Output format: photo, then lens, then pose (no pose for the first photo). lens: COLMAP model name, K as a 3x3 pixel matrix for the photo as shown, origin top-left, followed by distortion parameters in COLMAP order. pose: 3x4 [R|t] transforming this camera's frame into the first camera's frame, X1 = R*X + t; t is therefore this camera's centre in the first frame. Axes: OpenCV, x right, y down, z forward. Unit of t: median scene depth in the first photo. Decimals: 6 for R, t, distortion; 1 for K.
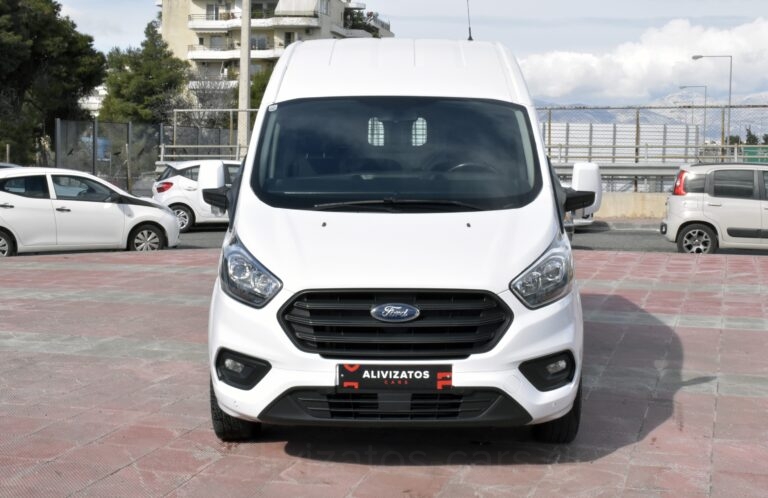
lens RADIAL K [[1146.1, 0, 384.0], [0, 1146.1, 249.0], [0, 0, 1]] dist [-0.037260, 0.081163]
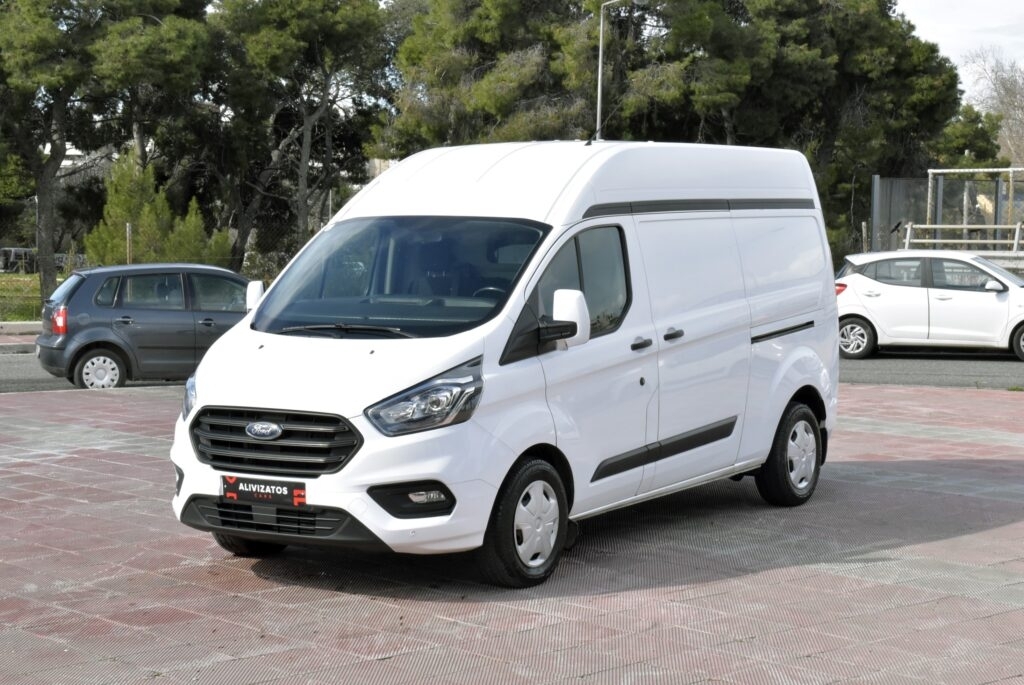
lens RADIAL K [[1981.6, 0, 512.0], [0, 1981.6, 342.5], [0, 0, 1]] dist [0.000398, -0.113578]
pose [[0.853869, 0.031586, -0.519528, 1.129462], [-0.042598, 0.999049, -0.009271, -0.018931], [0.518741, 0.030047, 0.854403, -0.449735]]
